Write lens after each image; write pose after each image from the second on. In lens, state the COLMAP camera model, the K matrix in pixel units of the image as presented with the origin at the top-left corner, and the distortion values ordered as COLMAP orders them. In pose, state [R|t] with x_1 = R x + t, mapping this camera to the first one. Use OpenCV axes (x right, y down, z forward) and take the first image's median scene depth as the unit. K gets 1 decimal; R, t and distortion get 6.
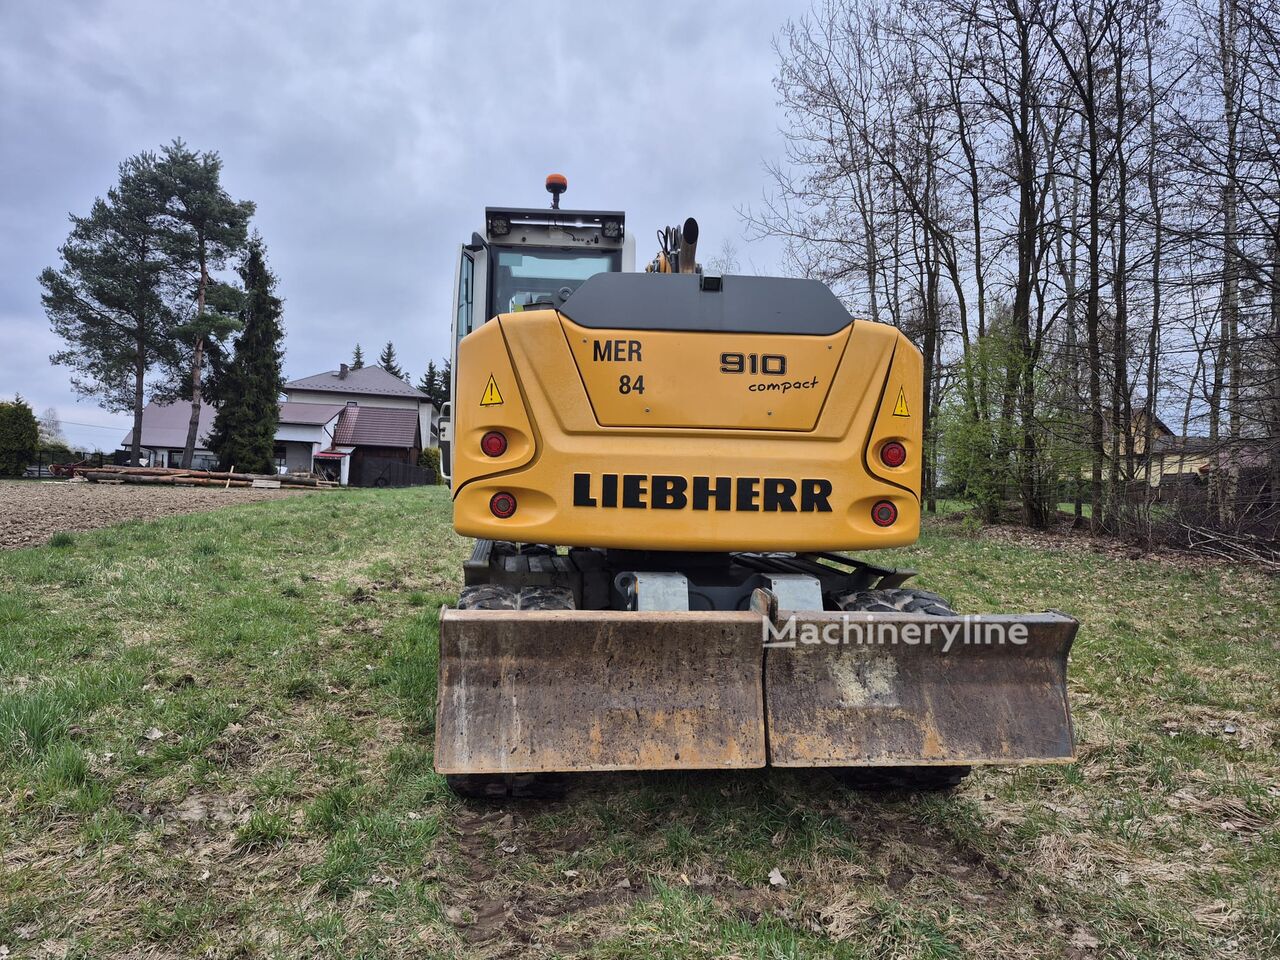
lens RADIAL K [[874.6, 0, 623.9], [0, 874.6, 479.3], [0, 0, 1]] dist [0.081759, -0.075946]
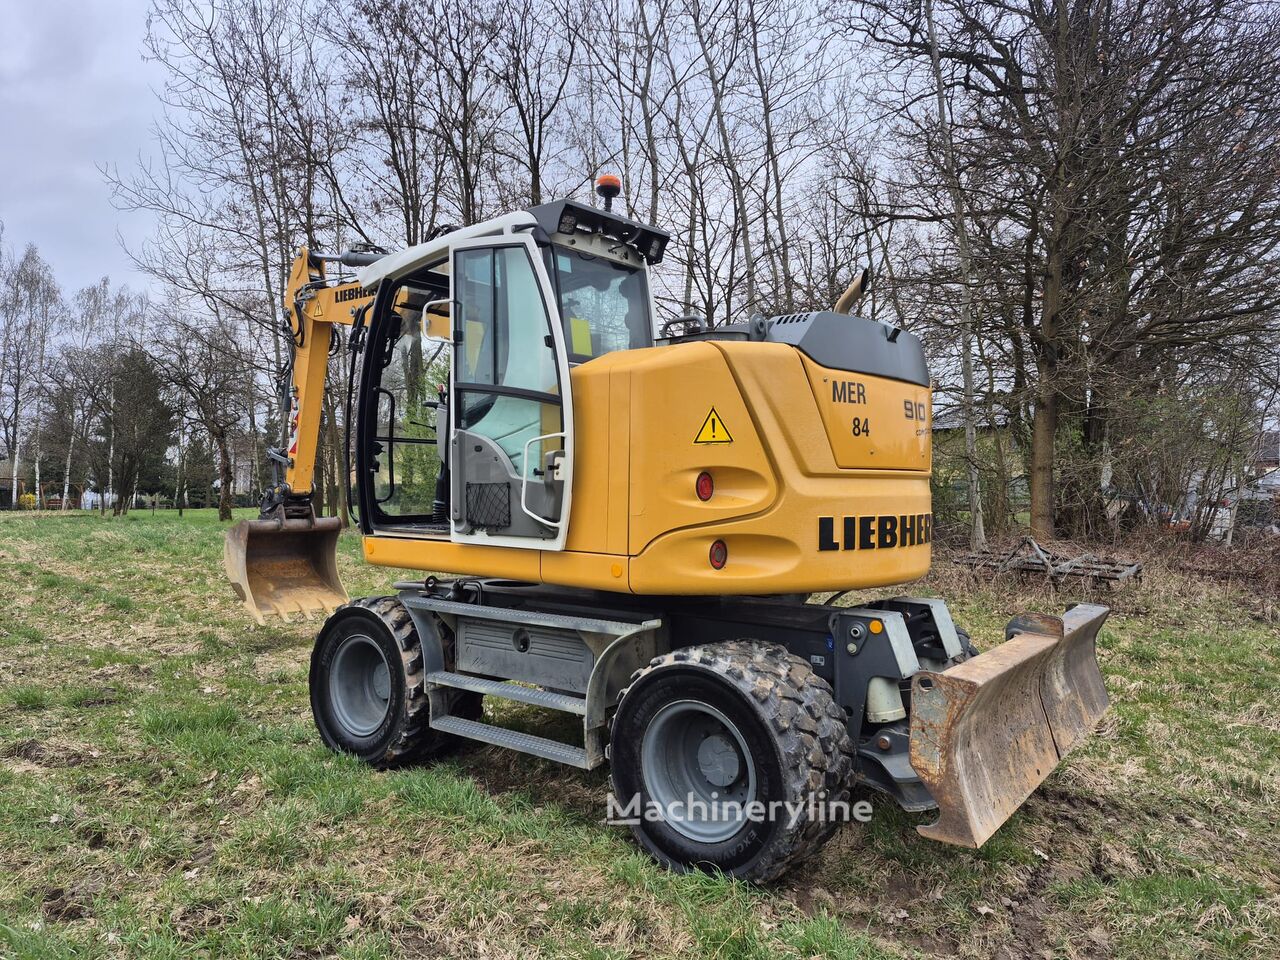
lens RADIAL K [[874.6, 0, 638.9], [0, 874.6, 479.7], [0, 0, 1]] dist [0.081759, -0.075946]
pose [[0.714509, -0.017307, 0.699412, -0.879796], [0.021057, 0.999773, 0.003228, -0.055717], [-0.699309, 0.012421, 0.714712, 0.452603]]
